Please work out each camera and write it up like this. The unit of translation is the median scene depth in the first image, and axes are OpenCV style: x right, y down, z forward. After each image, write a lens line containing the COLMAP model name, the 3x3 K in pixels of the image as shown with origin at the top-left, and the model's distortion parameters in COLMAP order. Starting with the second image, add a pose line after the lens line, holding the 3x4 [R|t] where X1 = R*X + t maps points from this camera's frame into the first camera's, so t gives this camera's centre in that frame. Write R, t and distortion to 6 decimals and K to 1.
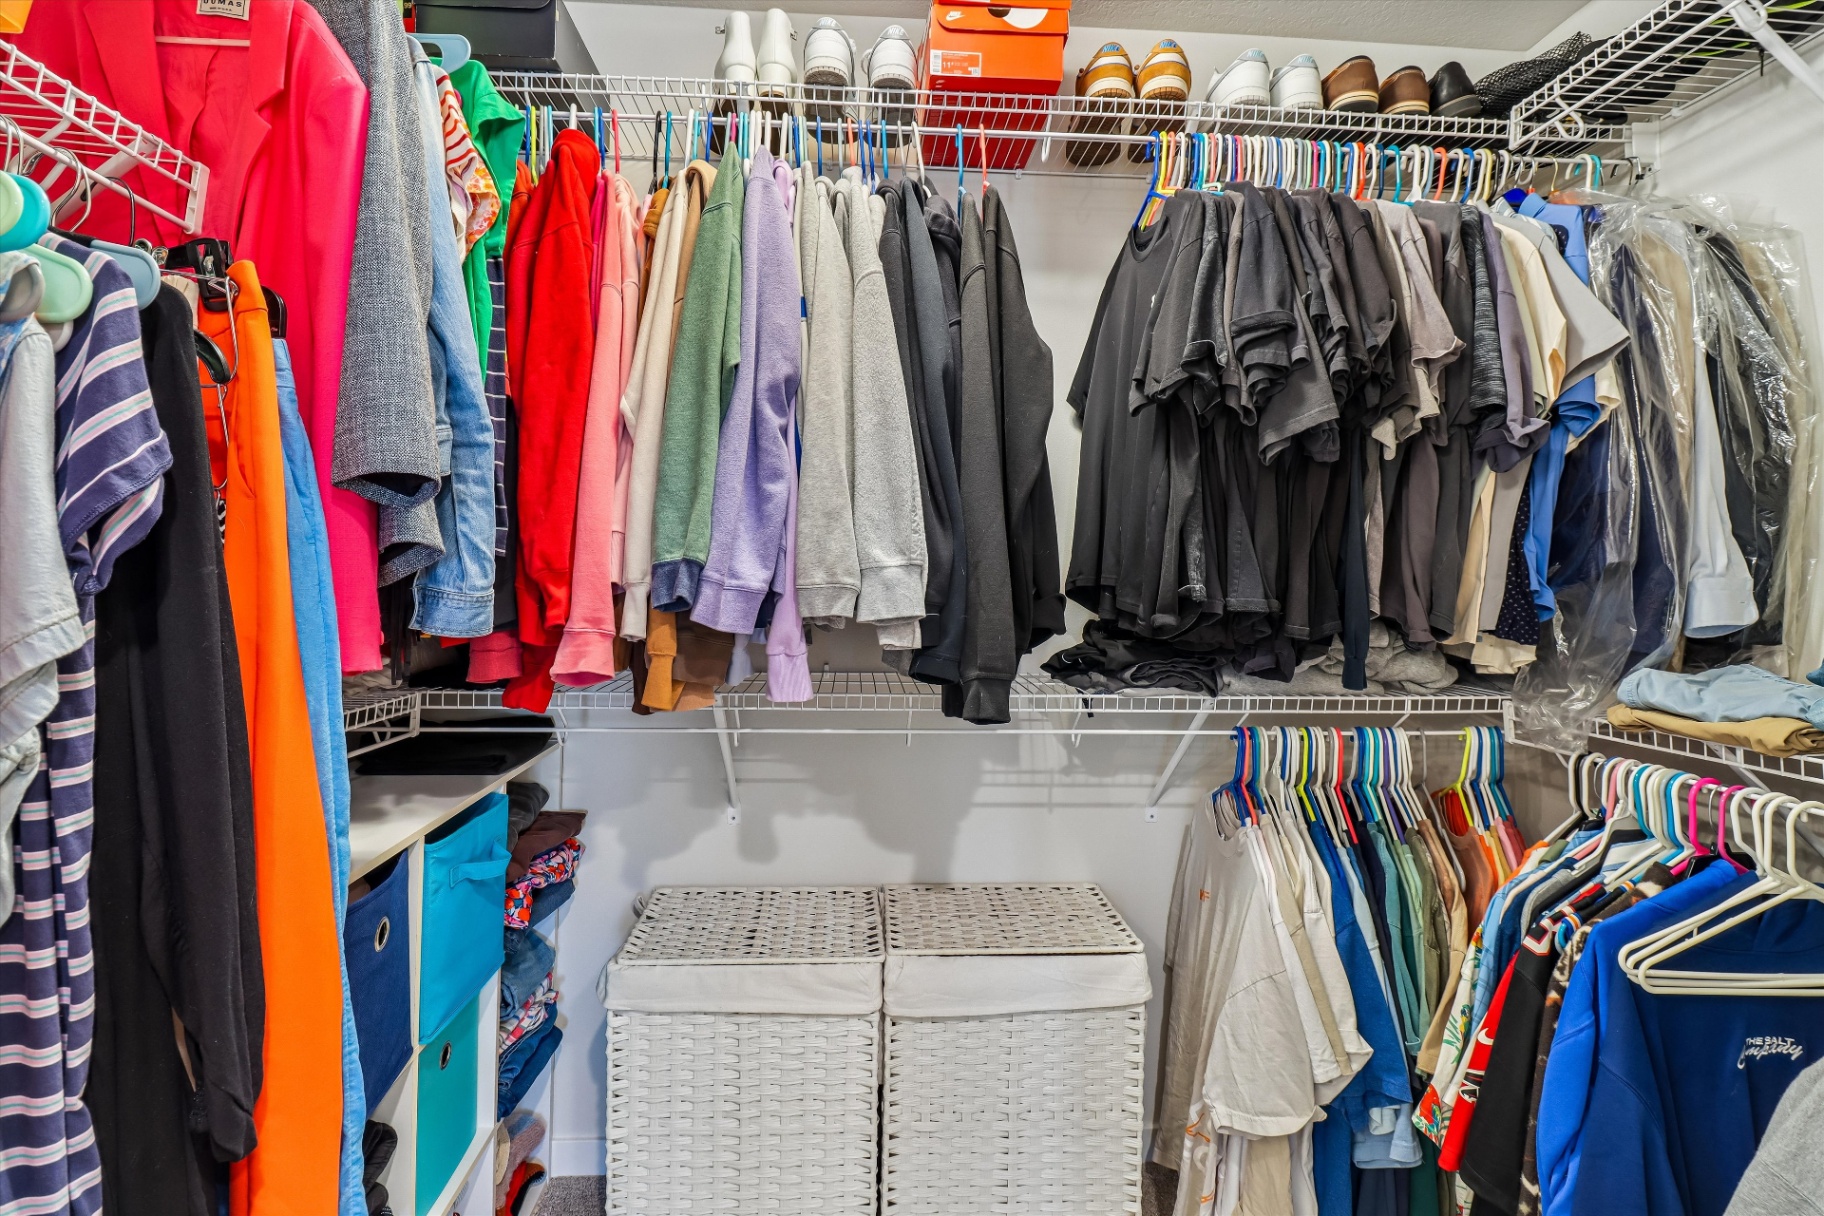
lens RADIAL K [[856.8, 0, 910.3], [0, 856.8, 593.7], [0, 0, 1]] dist [0.003197, -0.008870]
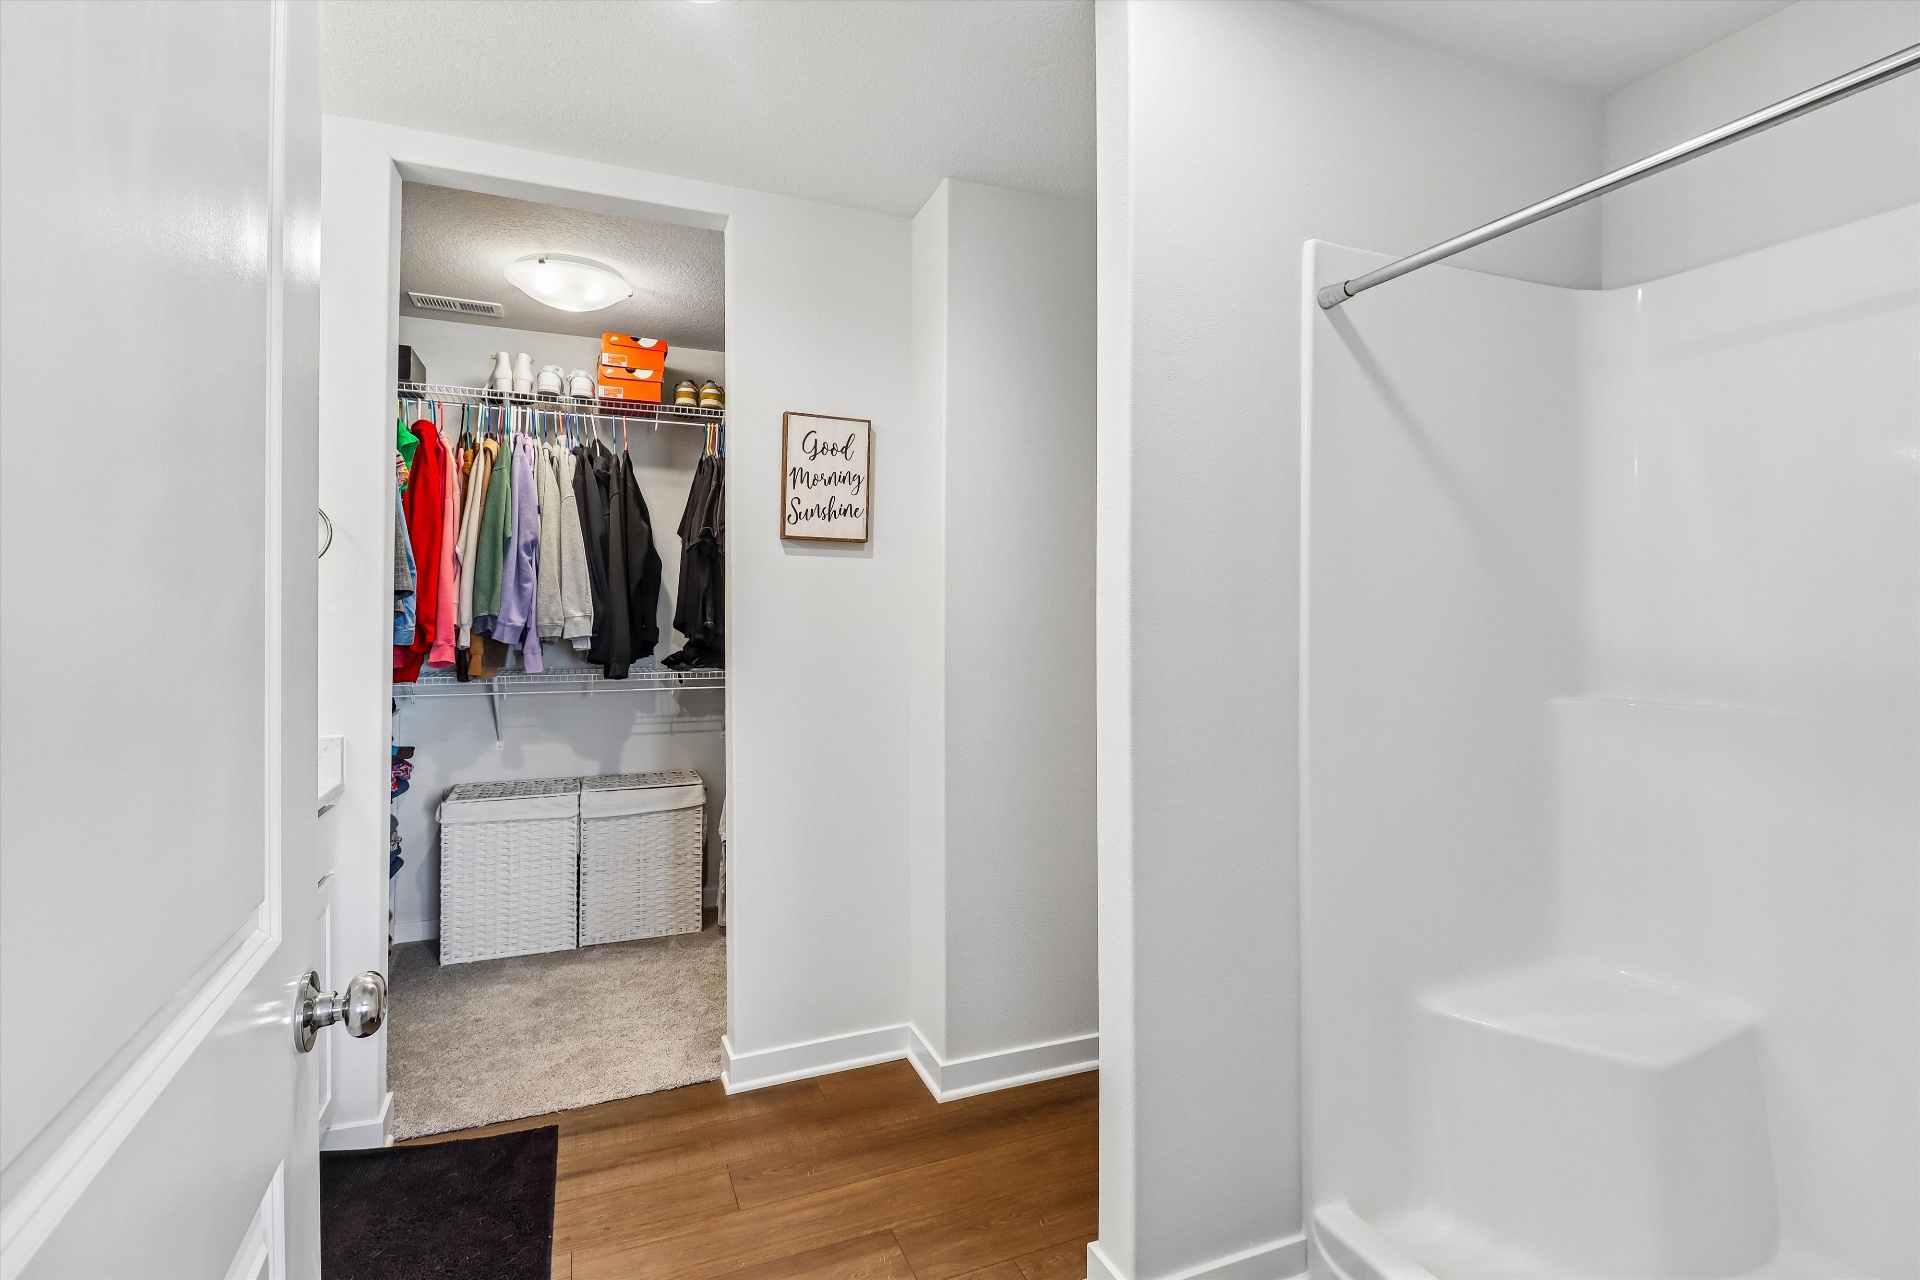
lens RADIAL K [[929.4, 0, 948.2], [0, 929.4, 604.1], [0, 0, 1]] dist [0.002981, -0.009499]
pose [[0.954810, -0.010665, 0.297025, 0.193171], [0.021399, 0.999229, -0.032909, 0.042524], [-0.296445, 0.037778, 0.954302, -1.804708]]
